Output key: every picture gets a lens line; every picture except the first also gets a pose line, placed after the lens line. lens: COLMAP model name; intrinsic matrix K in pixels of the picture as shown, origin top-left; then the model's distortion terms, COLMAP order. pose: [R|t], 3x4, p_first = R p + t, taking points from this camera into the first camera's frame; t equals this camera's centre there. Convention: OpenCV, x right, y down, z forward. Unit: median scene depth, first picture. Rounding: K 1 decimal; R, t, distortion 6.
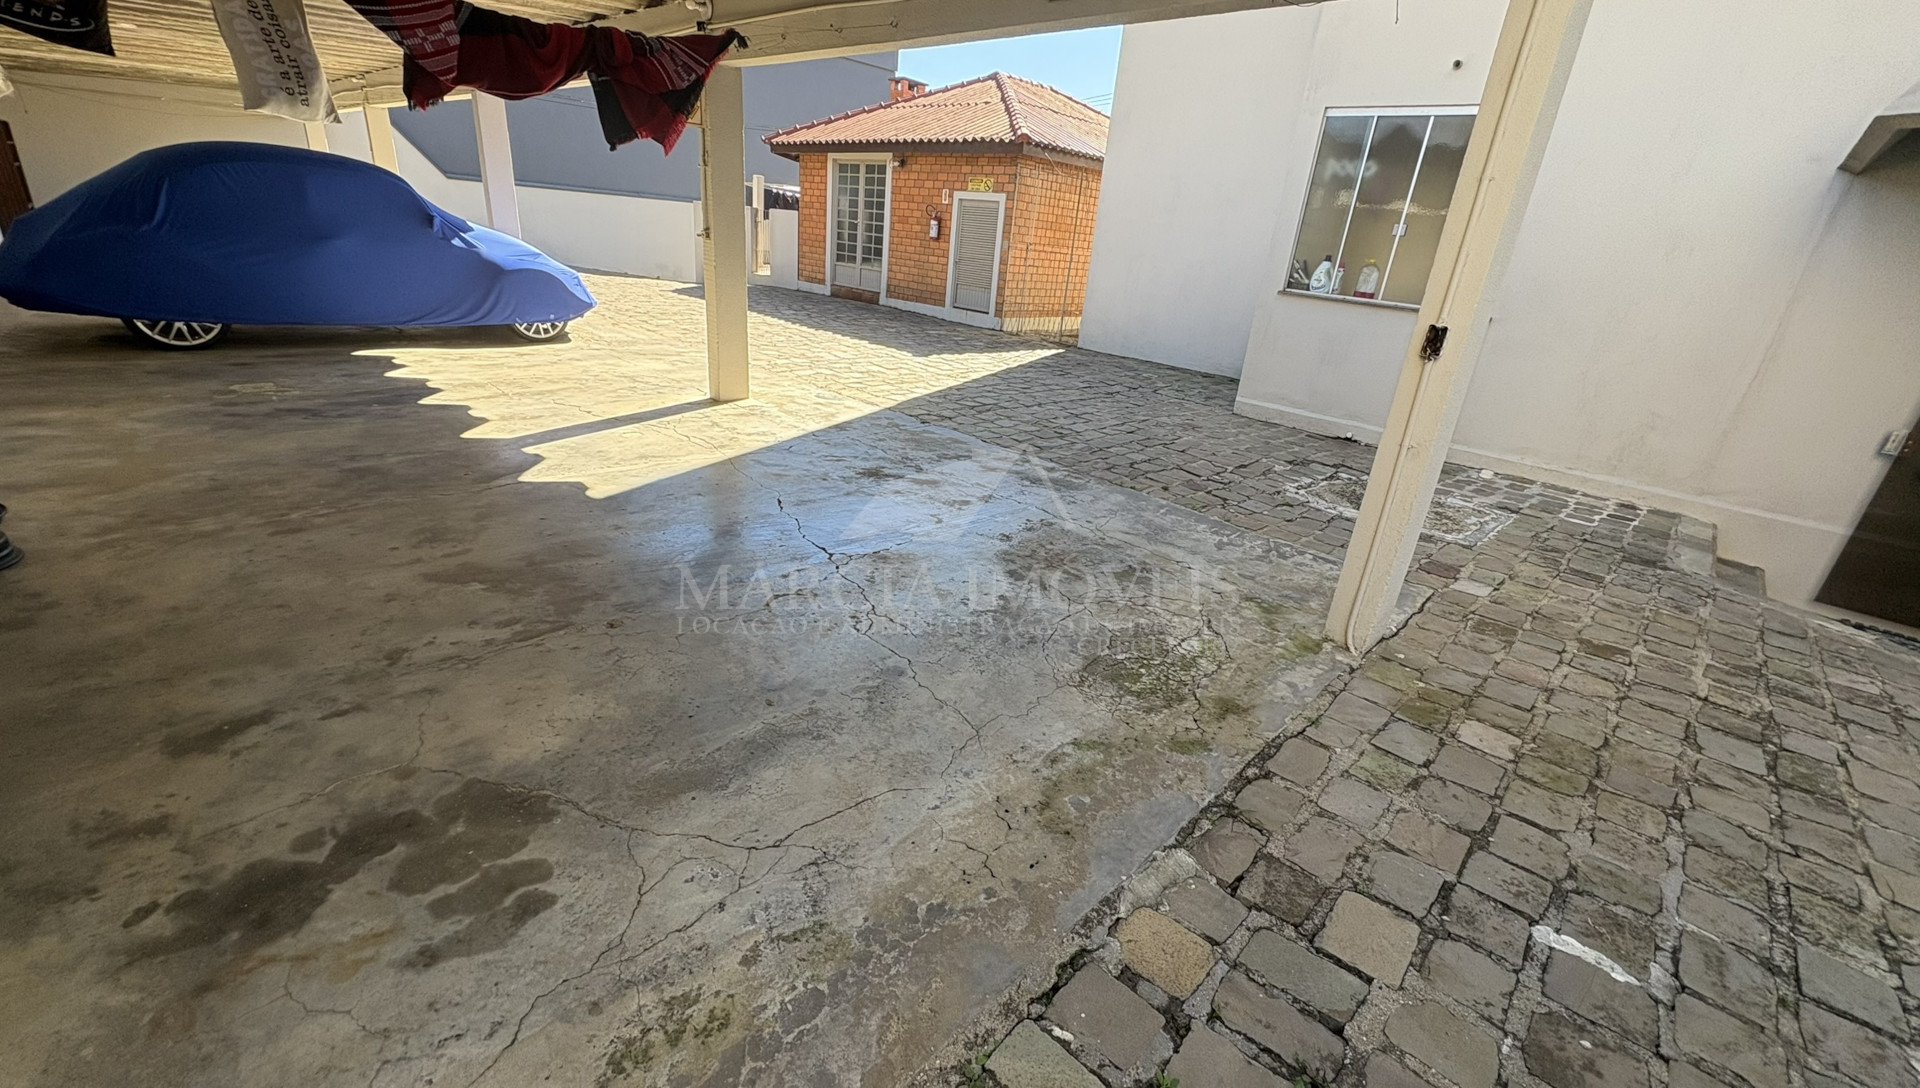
lens RADIAL K [[772.5, 0, 964.9], [0, 772.5, 547.8], [0, 0, 1]] dist [-0.003368, 0.000119]
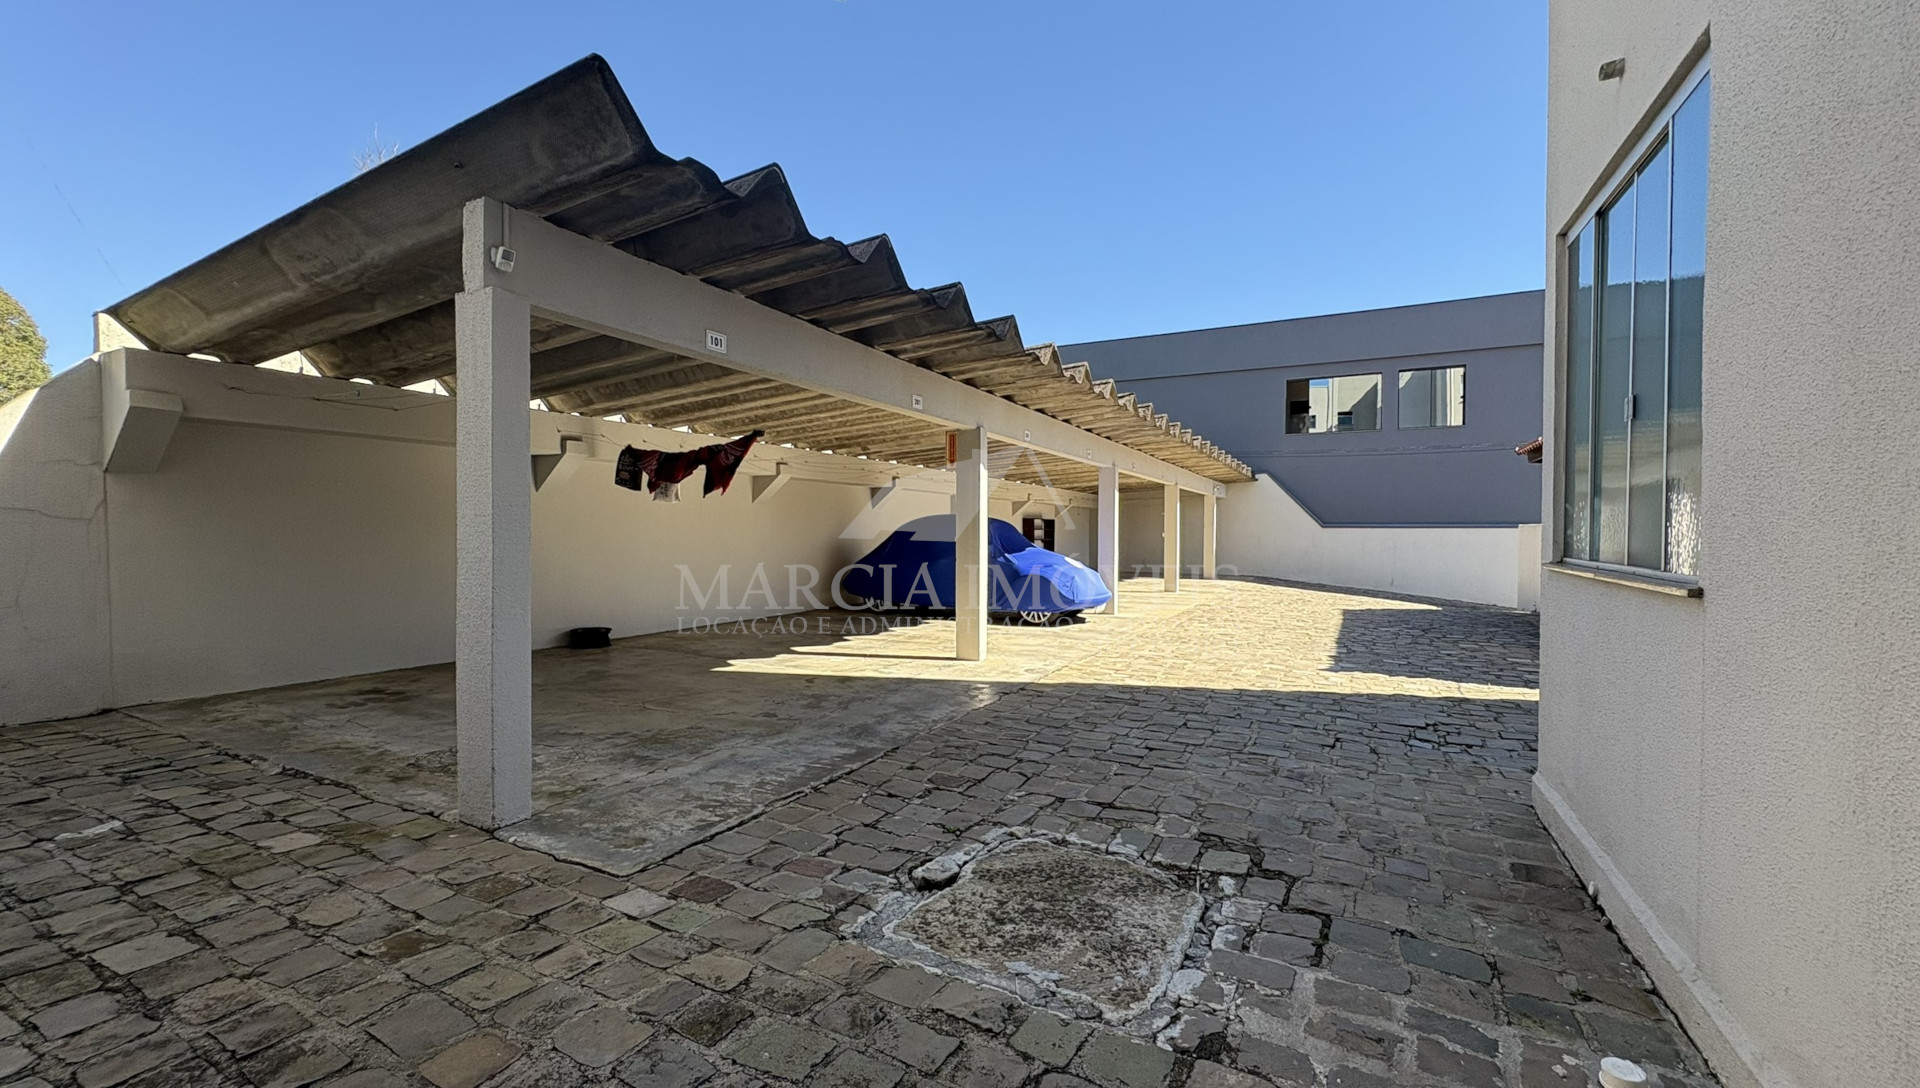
lens RADIAL K [[772.5, 0, 961.0], [0, 772.5, 541.6], [0, 0, 1]] dist [-0.003368, 0.000119]
pose [[0.281619, -0.073260, -0.956725, 1.615866], [-0.348027, 0.921384, -0.172998, -0.260231], [0.894185, 0.381686, 0.233983, 1.095915]]
